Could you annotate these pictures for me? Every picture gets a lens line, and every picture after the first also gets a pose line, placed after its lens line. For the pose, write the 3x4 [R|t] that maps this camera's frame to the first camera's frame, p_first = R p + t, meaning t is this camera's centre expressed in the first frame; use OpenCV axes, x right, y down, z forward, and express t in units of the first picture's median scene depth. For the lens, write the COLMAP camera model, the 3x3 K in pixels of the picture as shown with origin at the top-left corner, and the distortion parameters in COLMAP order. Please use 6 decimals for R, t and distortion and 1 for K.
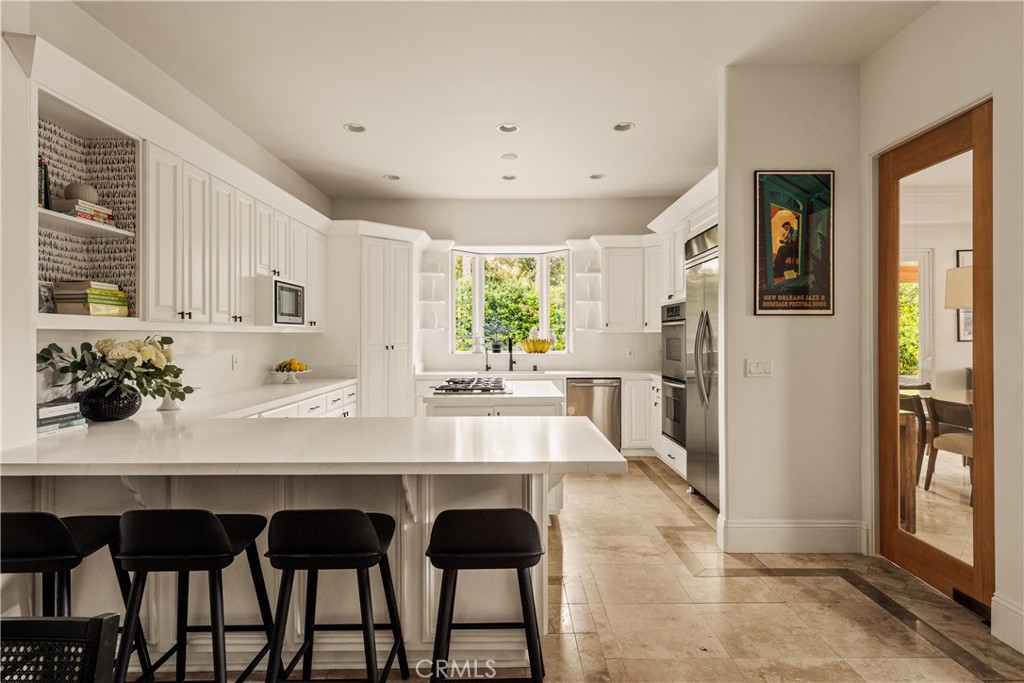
lens RADIAL K [[555.6, 0, 510.3], [0, 555.6, 336.6], [0, 0, 1]] dist [0.001969, 0.001227]
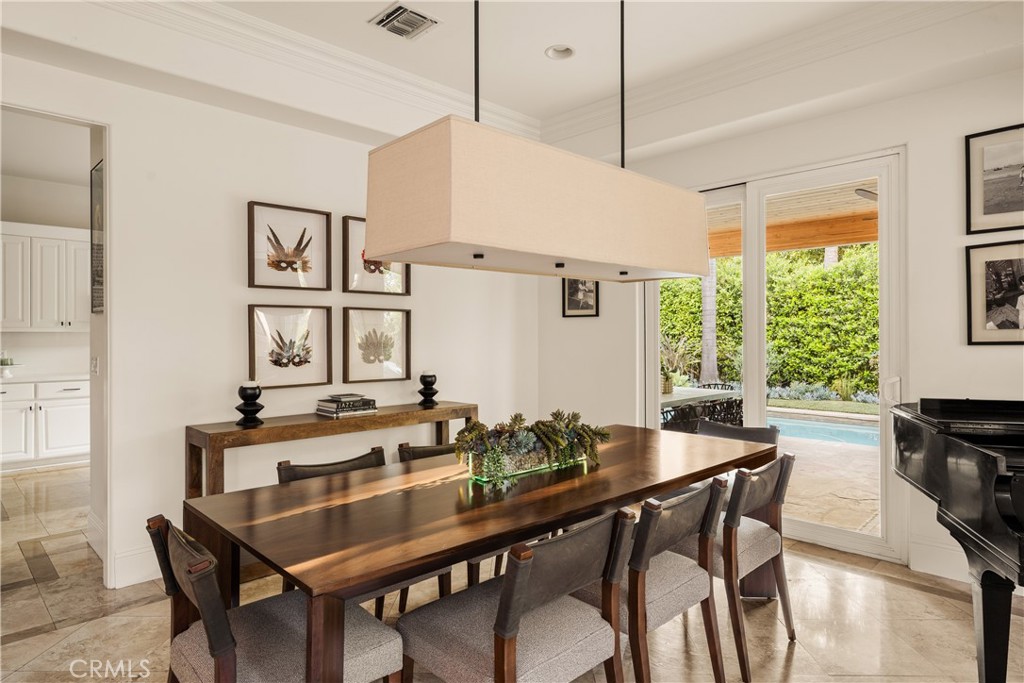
lens RADIAL K [[599.0, 0, 520.2], [0, 599.0, 337.3], [0, 0, 1]] dist [0.002764, -0.001346]
pose [[0.702733, 0.001727, -0.711451, 1.513960], [0.001168, 0.999993, 0.003582, 0.001667], [0.711452, -0.003348, 0.702726, 0.673744]]
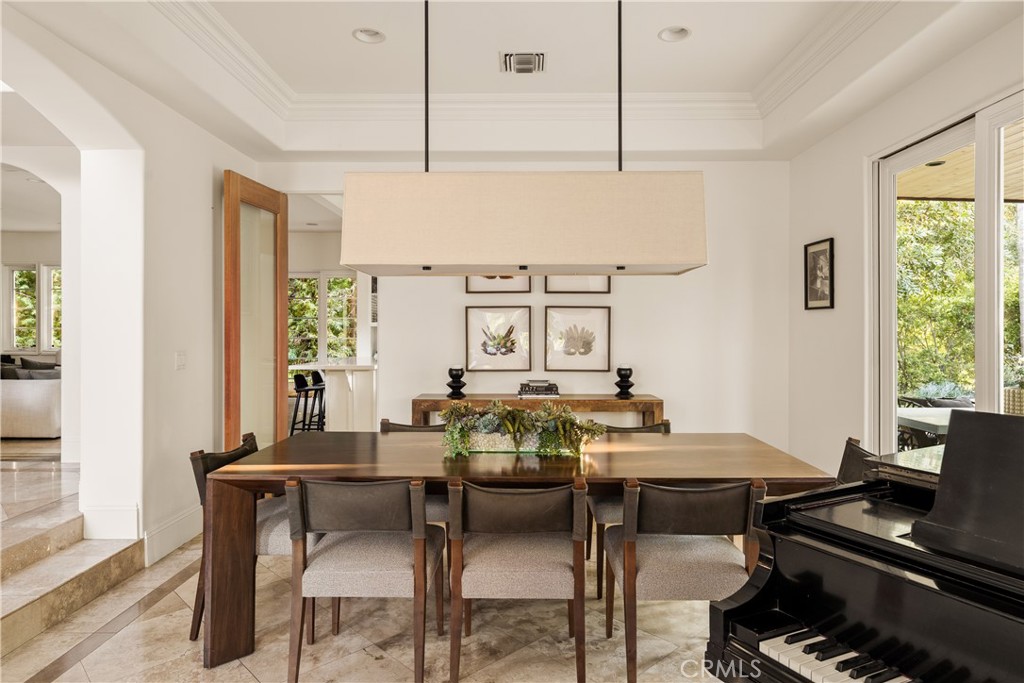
lens RADIAL K [[599.0, 0, 511.0], [0, 599.0, 331.7], [0, 0, 1]] dist [0.002764, -0.001346]
pose [[-0.003325, 0.004683, -0.999984, 1.784576], [-0.001829, 0.999987, 0.004689, -0.000853], [0.999993, 0.001844, -0.003316, 1.137841]]
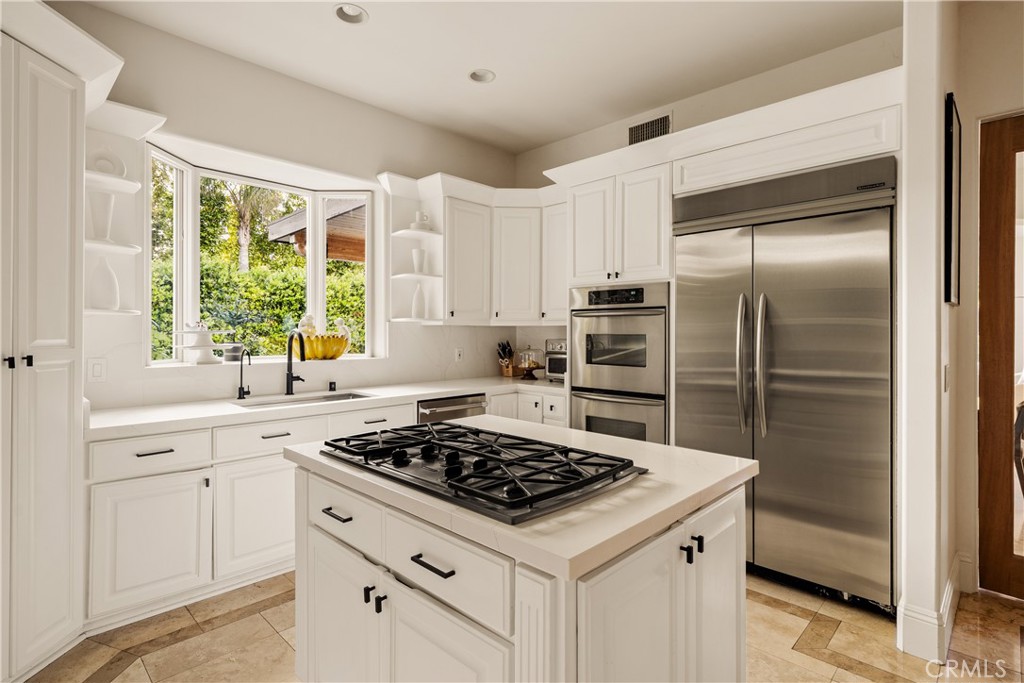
lens RADIAL K [[518.1, 0, 512.9], [0, 518.1, 332.8], [0, 0, 1]] dist [0.002825, 0.001416]
pose [[0.688130, 0.003295, 0.725580, -0.344719], [-0.004887, 0.999988, 0.000094, 0.001770], [-0.725571, -0.003611, 0.688138, 0.809717]]
